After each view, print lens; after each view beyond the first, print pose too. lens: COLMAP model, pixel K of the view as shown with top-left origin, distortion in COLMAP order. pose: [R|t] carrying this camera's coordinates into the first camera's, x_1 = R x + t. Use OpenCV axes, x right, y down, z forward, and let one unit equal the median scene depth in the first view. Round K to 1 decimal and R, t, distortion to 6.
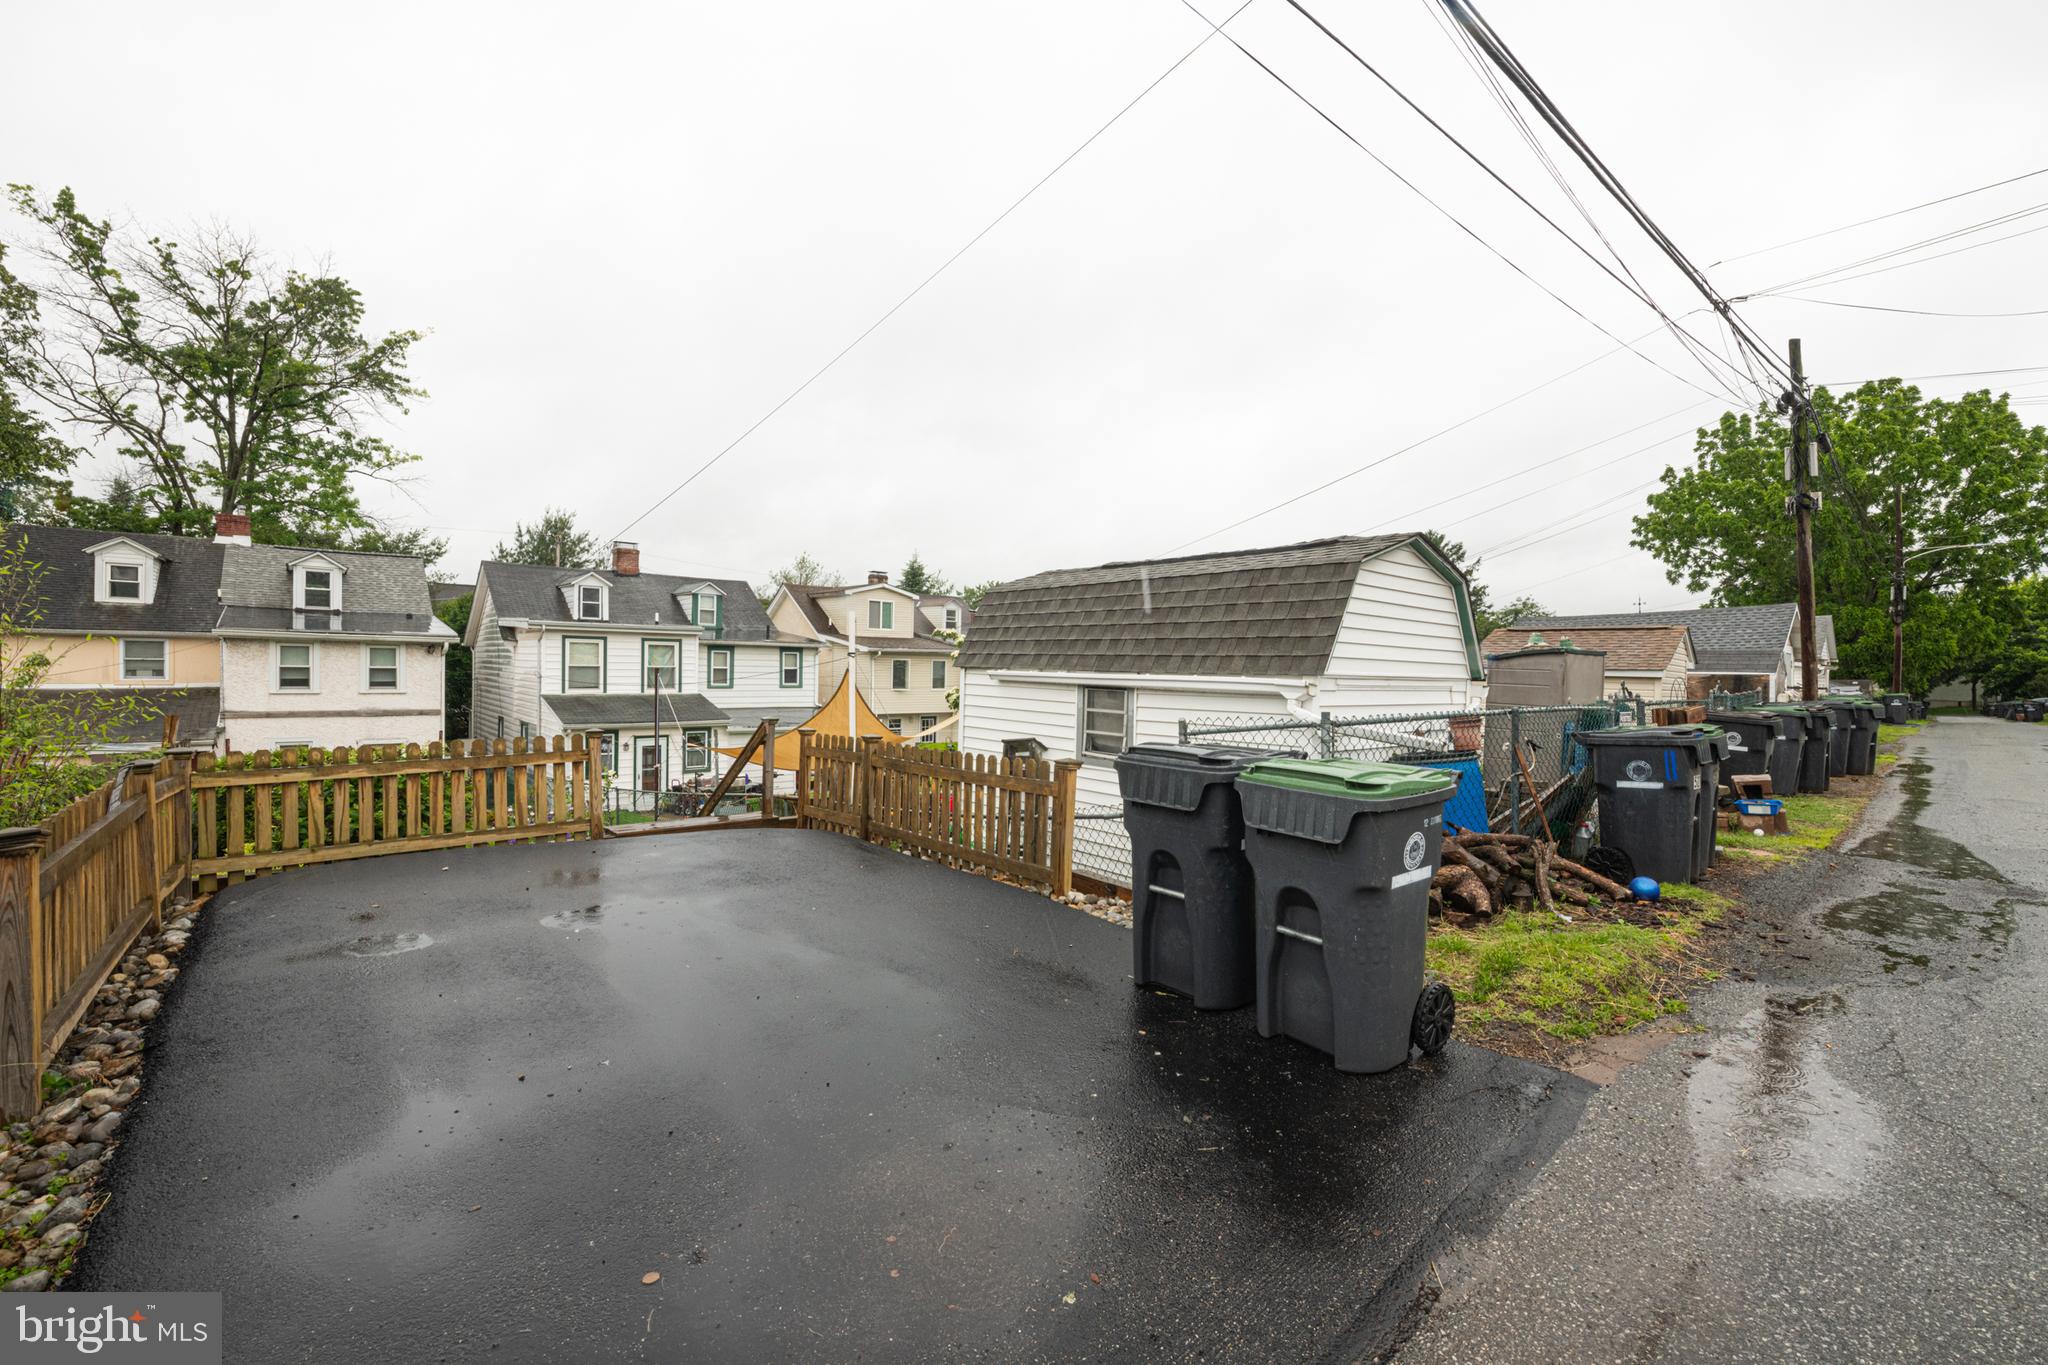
lens RADIAL K [[846.6, 0, 1089.5], [0, 846.6, 681.1], [0, 0, 1]] dist [-0.046633, 0.005770]
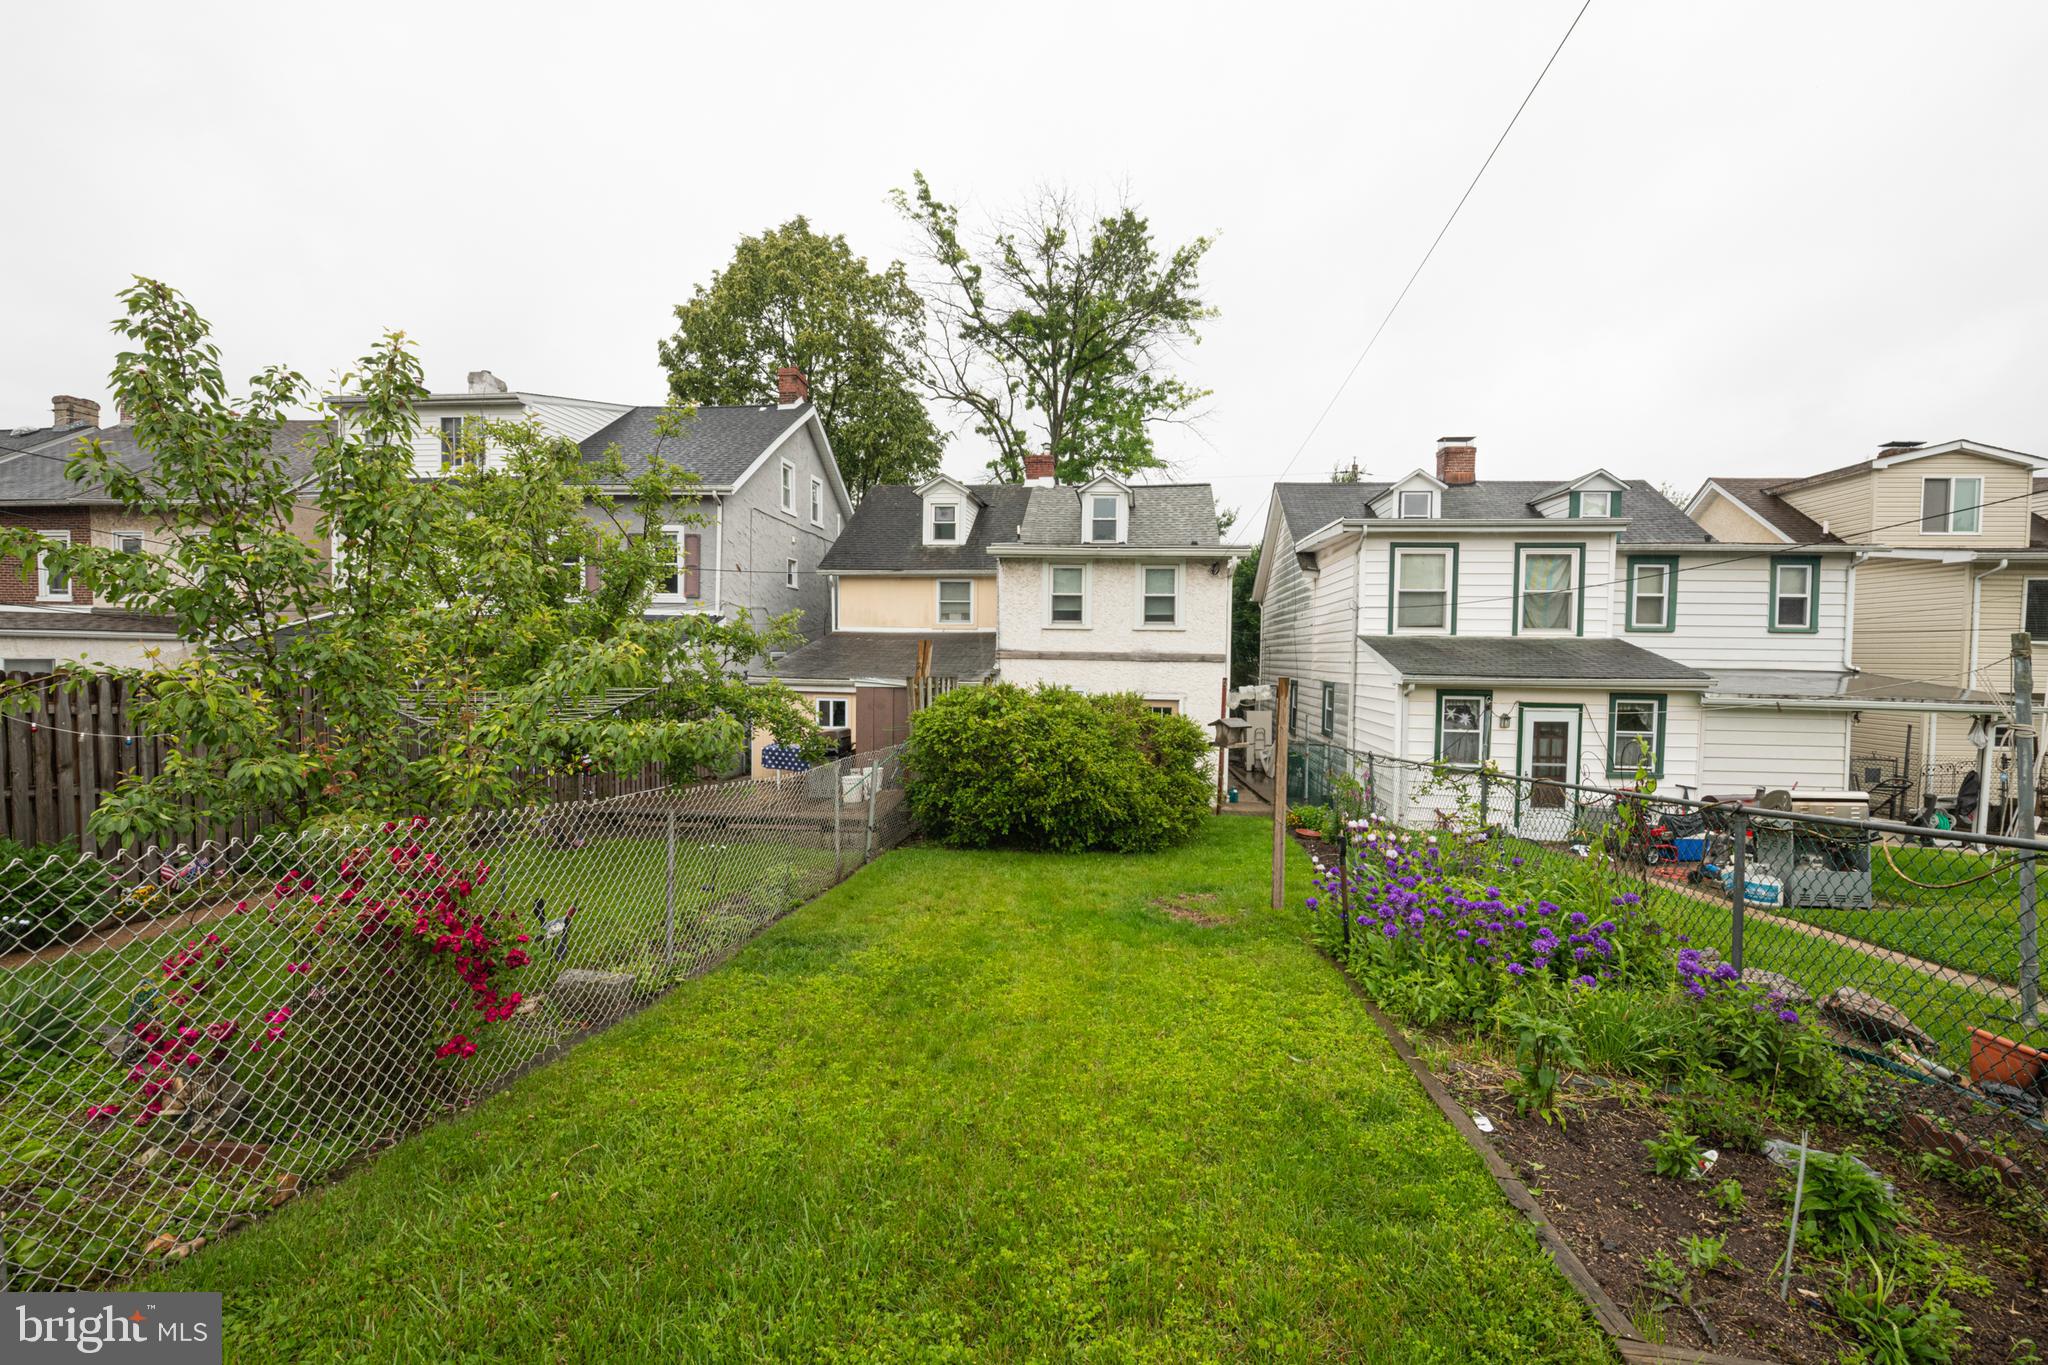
lens RADIAL K [[833.3, 0, 1029.8], [0, 833.3, 714.6], [0, 0, 1]] dist [-0.011859, -0.000211]
pose [[0.619835, 0.036920, -0.783863, -0.286606], [-0.012906, 0.999237, 0.036858, 0.052563], [0.784626, -0.012729, 0.619839, 0.368434]]
